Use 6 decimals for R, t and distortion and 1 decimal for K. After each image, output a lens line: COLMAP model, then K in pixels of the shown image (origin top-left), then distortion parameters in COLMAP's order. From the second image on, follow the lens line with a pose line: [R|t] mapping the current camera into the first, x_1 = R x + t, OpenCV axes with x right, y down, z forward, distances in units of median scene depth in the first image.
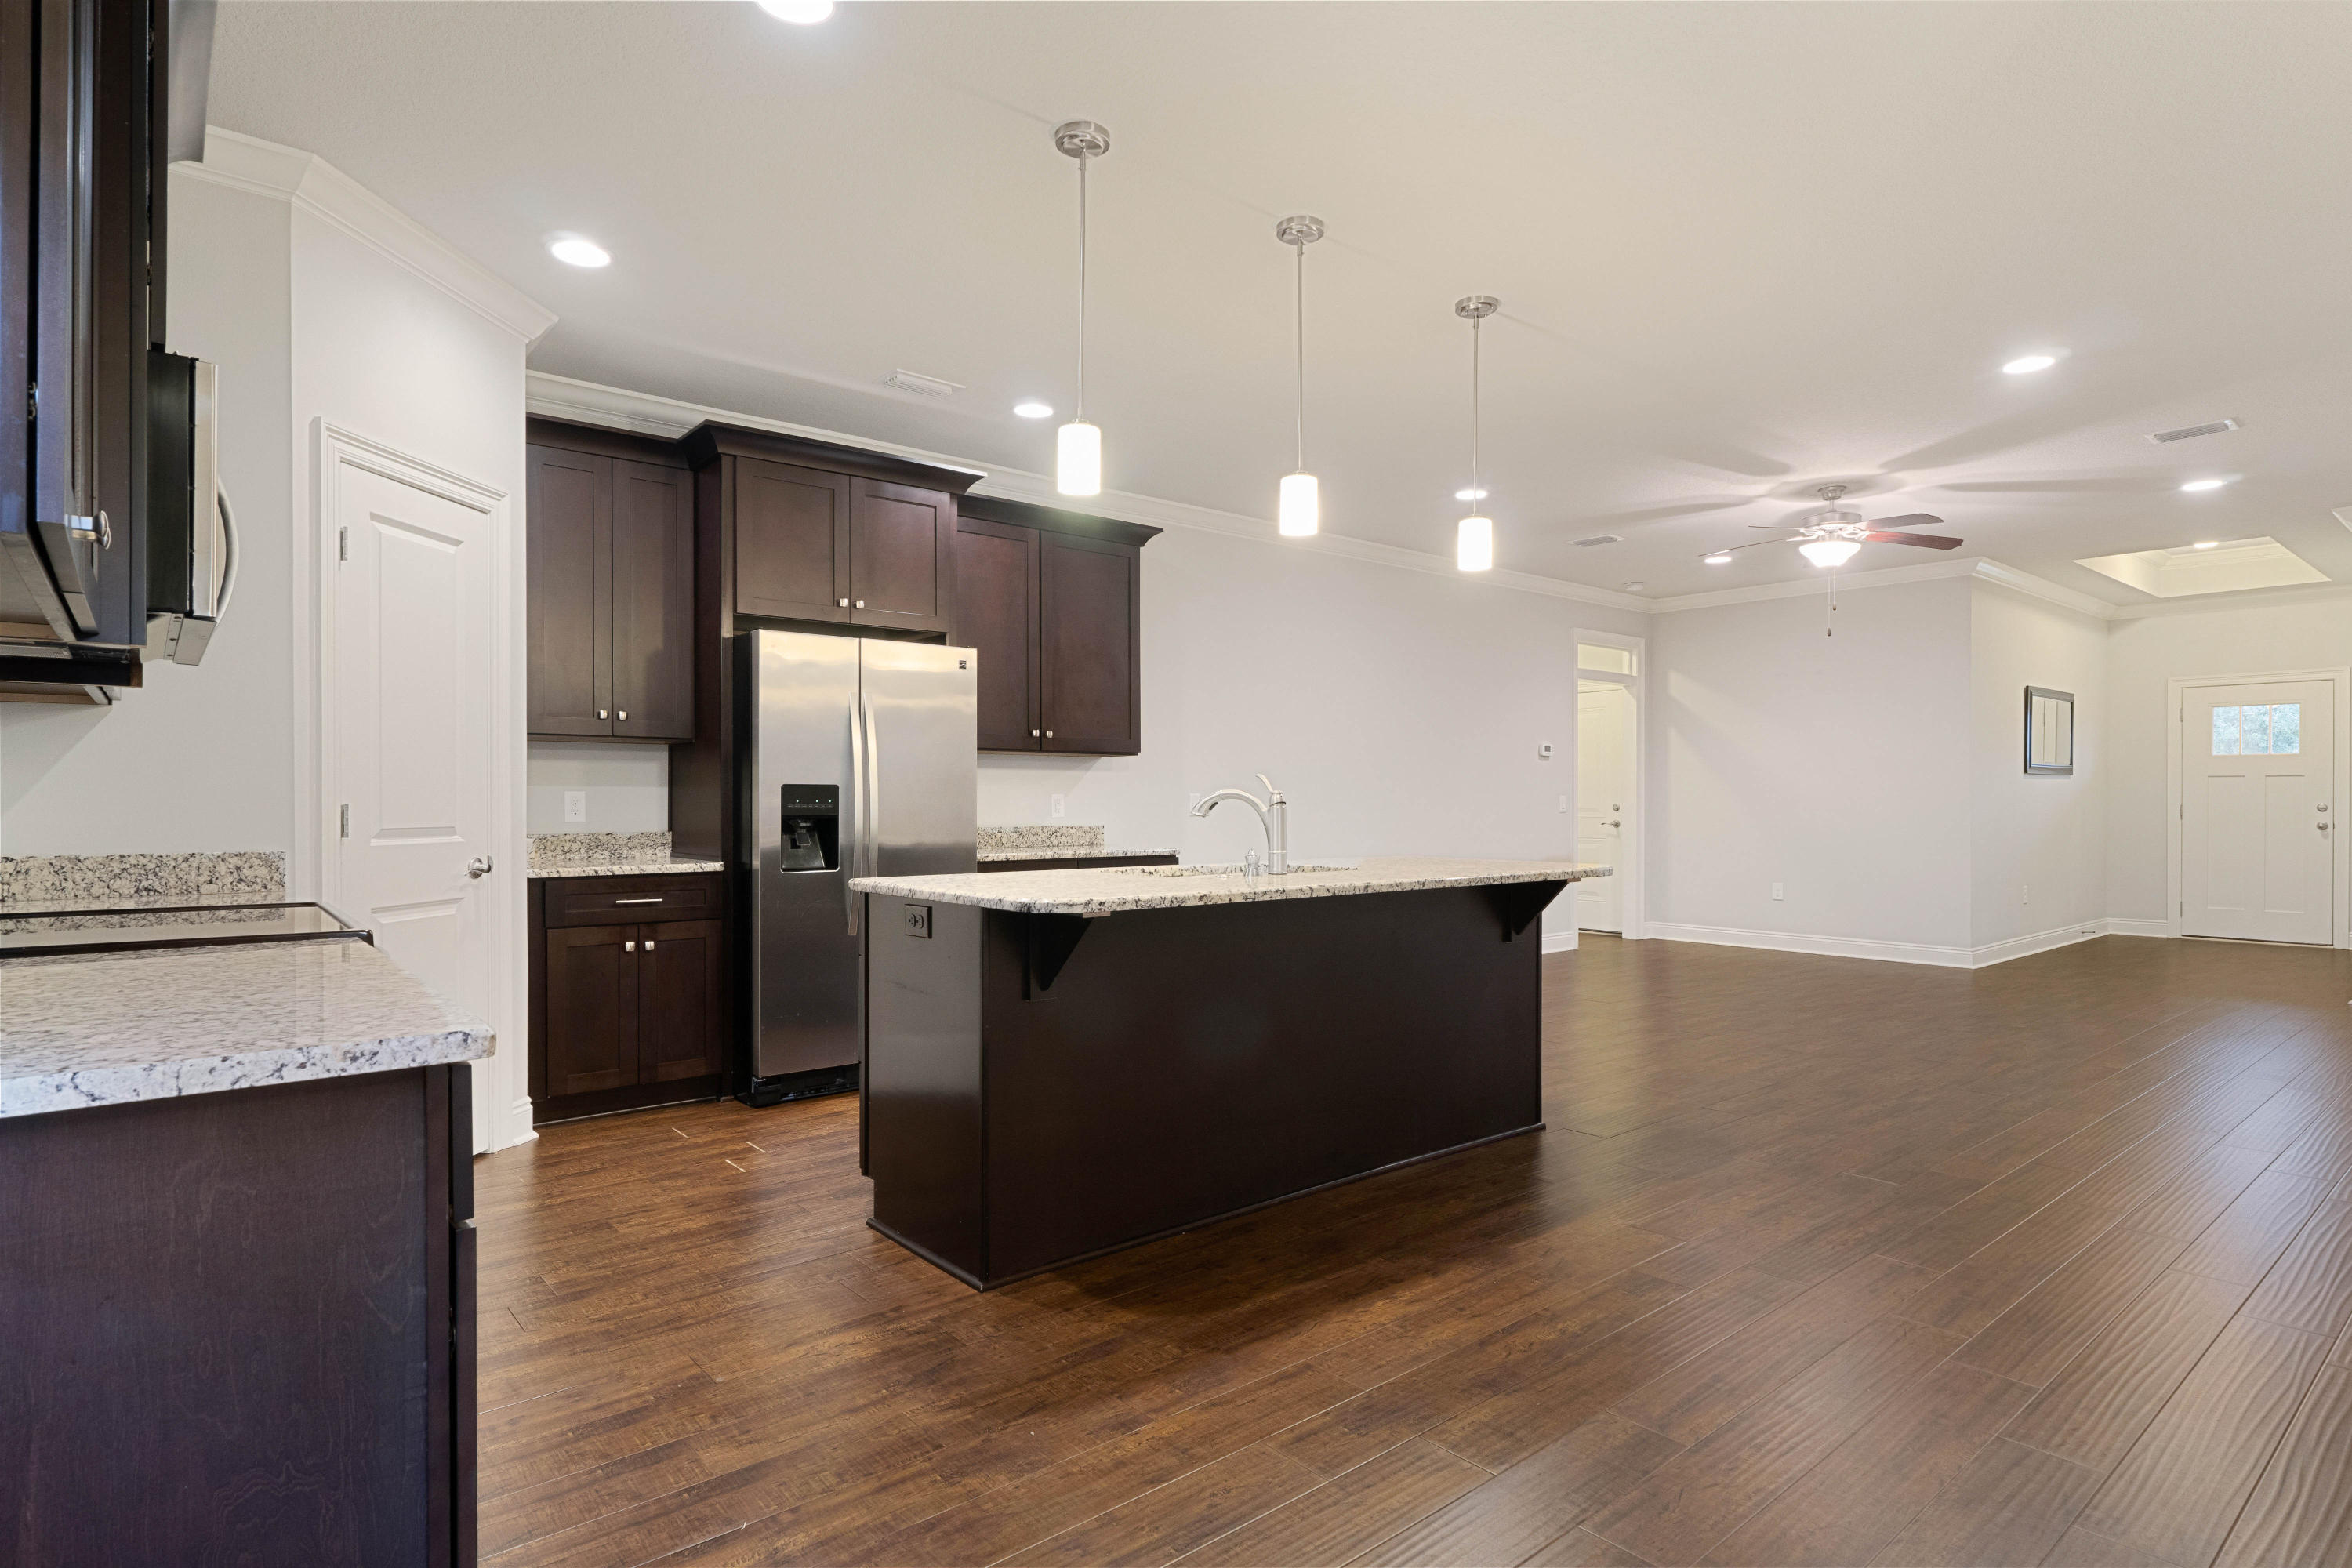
lens RADIAL K [[1246.9, 0, 1161.8], [0, 1246.9, 807.0], [0, 0, 1]] dist [-0.005486, 0.002360]
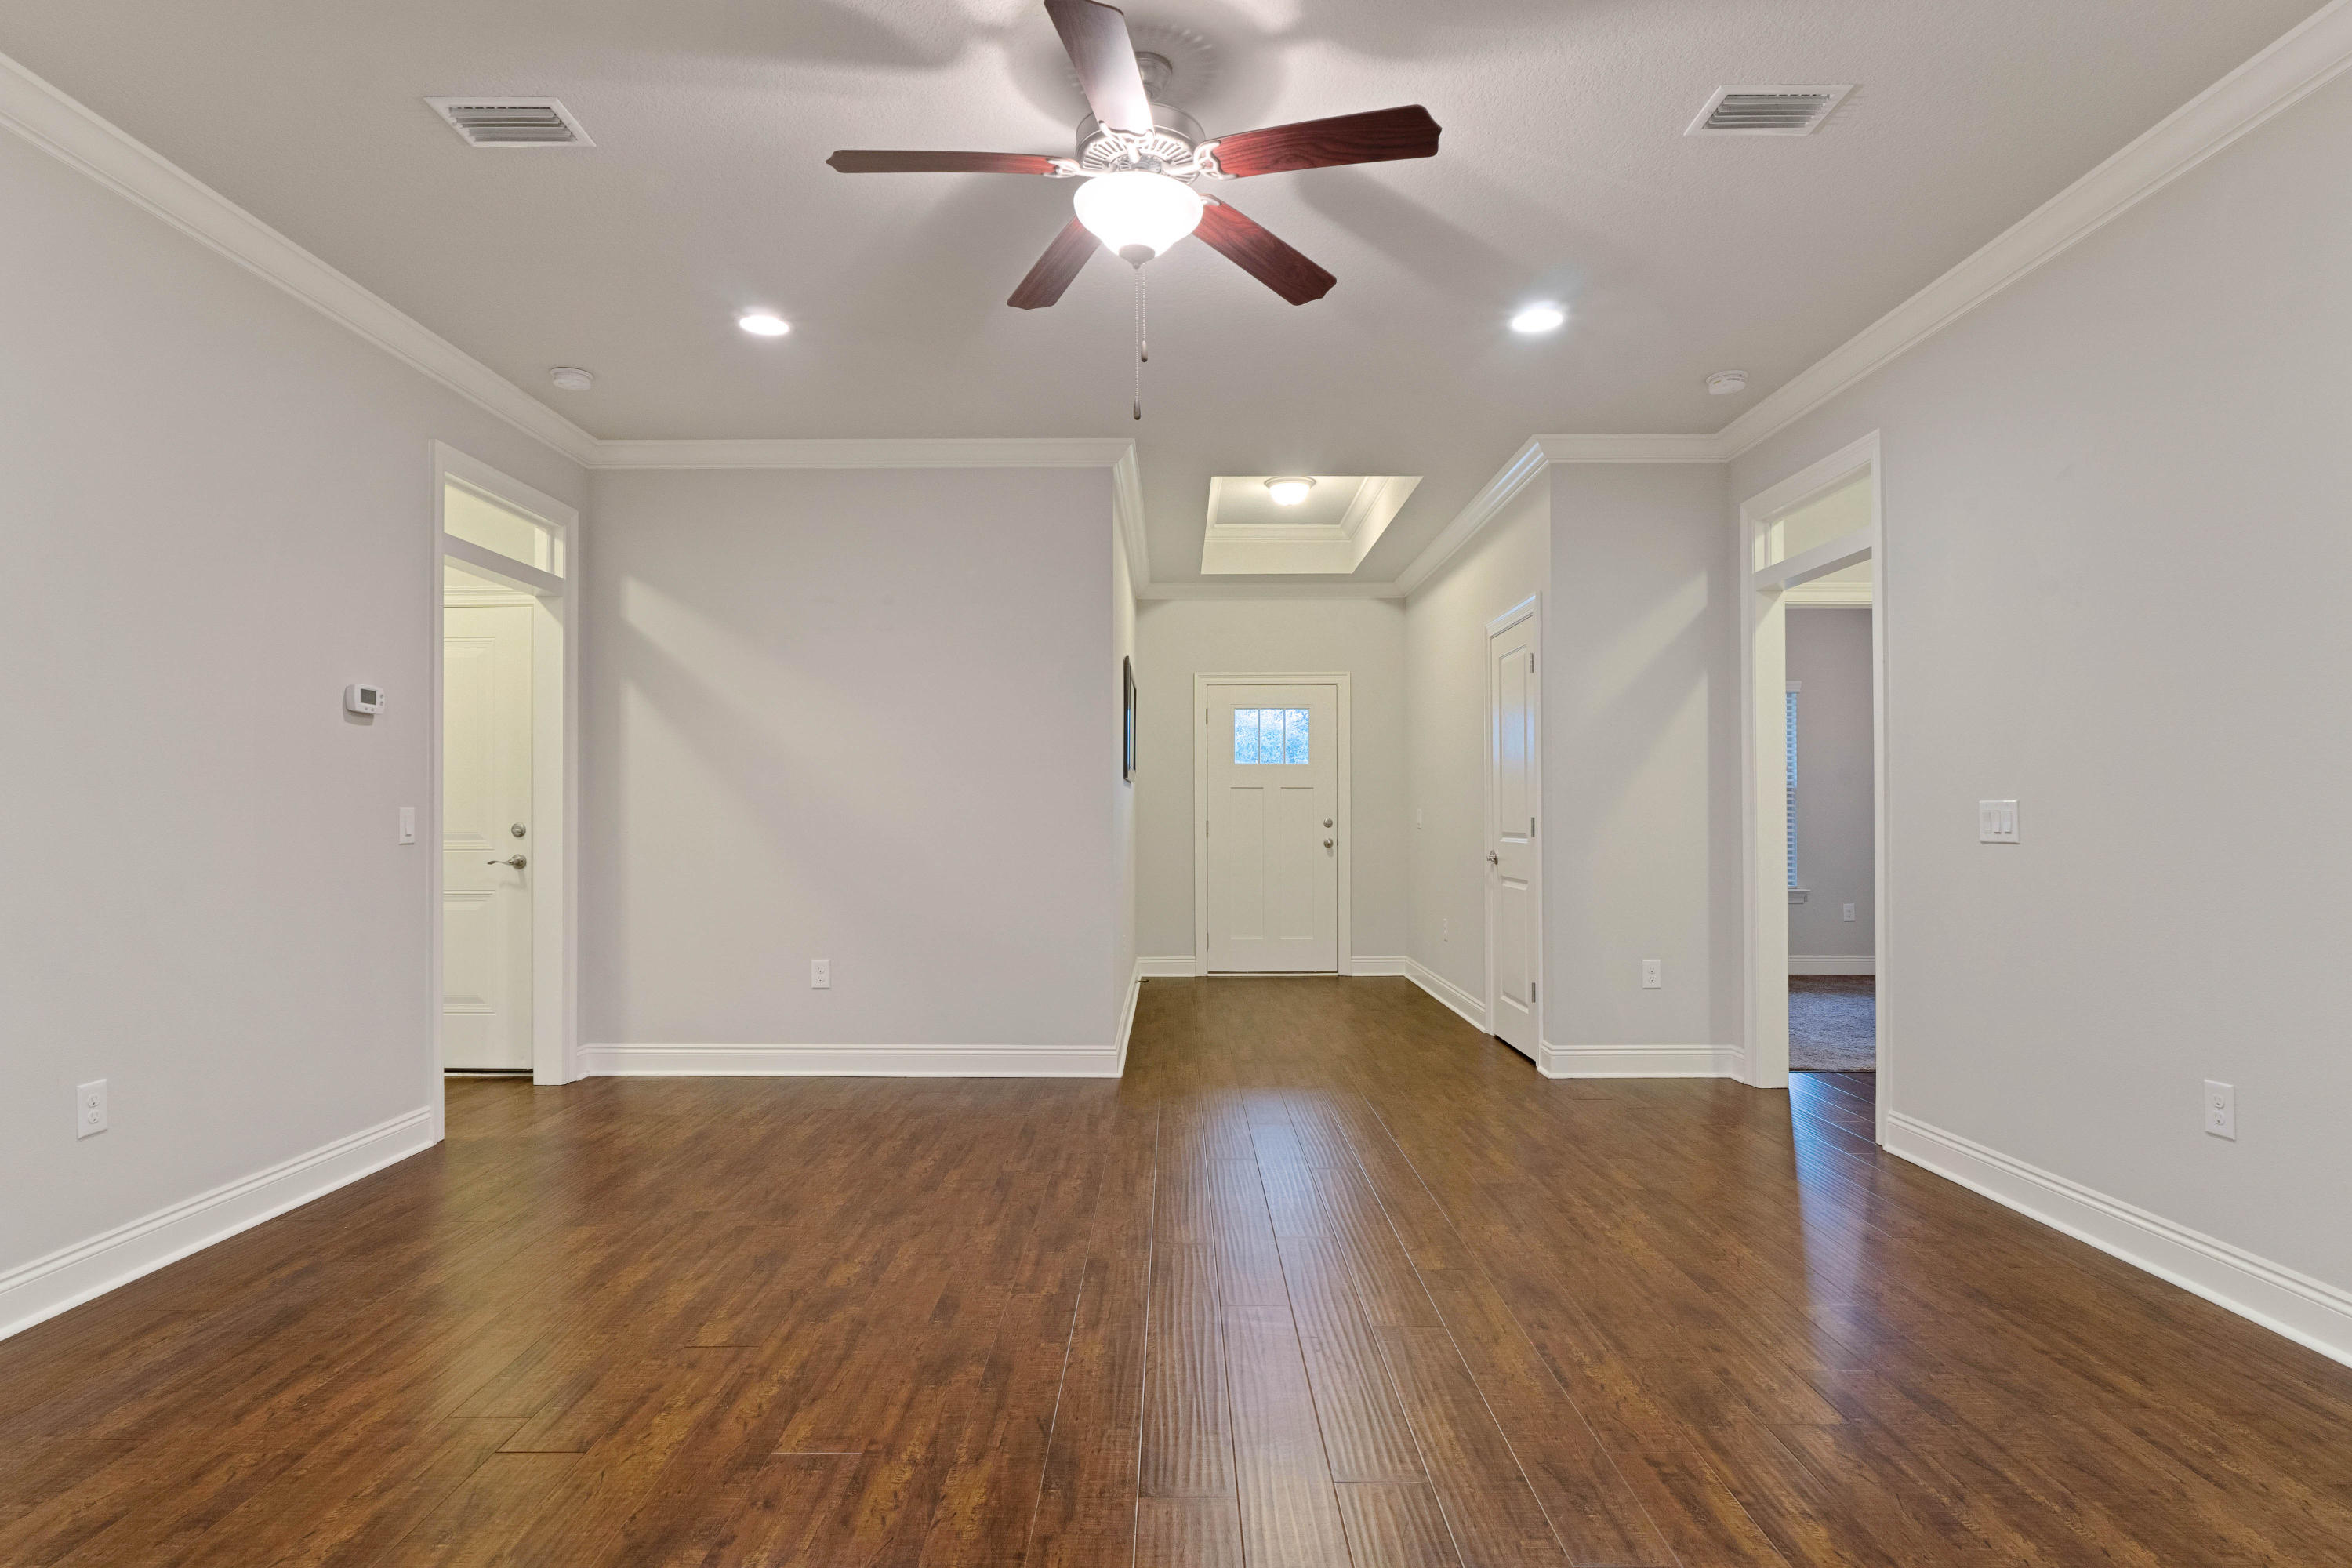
lens RADIAL K [[1246.9, 0, 1171.0], [0, 1246.9, 808.3], [0, 0, 1]] dist [-0.005486, 0.002360]
pose [[0.645140, 0.003073, 0.764058, 0.213397], [0.005545, 0.999947, -0.008704, -0.004229], [-0.764044, 0.009852, 0.645089, 0.681818]]
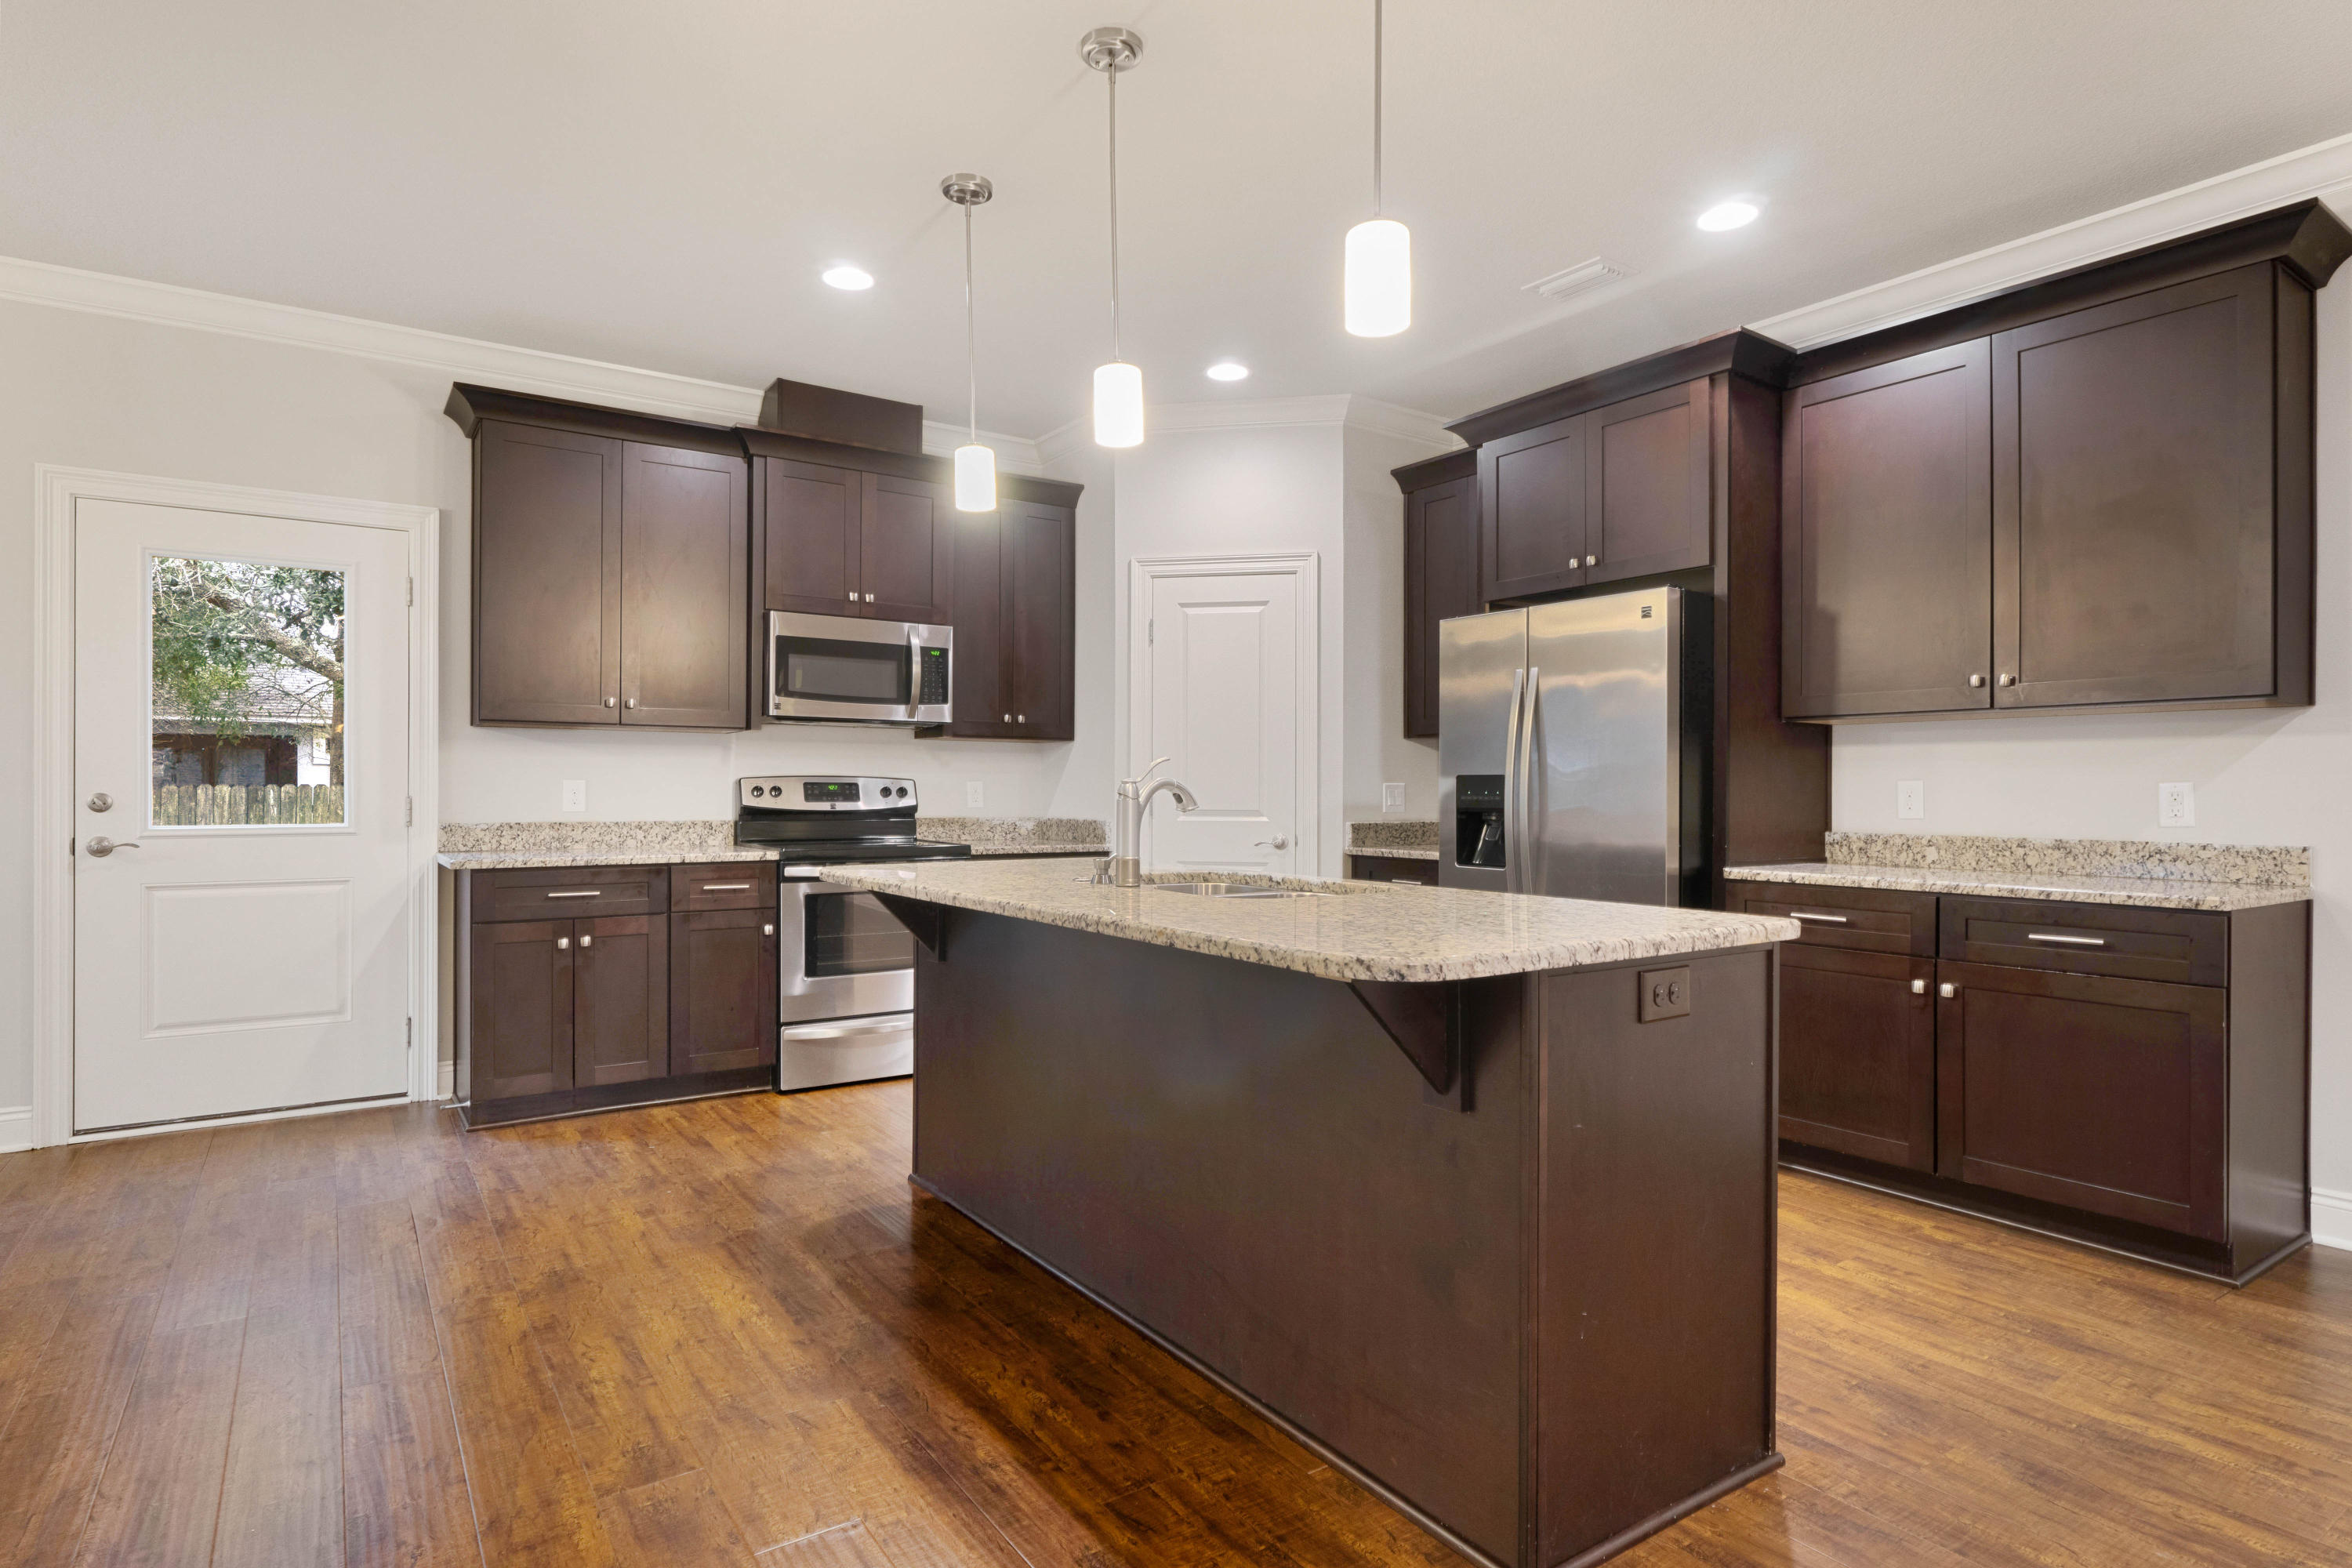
lens RADIAL K [[1246.9, 0, 1176.1], [0, 1246.9, 791.2], [0, 0, 1]] dist [-0.005486, 0.002360]
pose [[-0.098802, 0.001236, -0.995106, 0.450483], [-0.008145, 0.999965, 0.002051, -0.003818], [0.995074, 0.008308, -0.098789, 0.576144]]
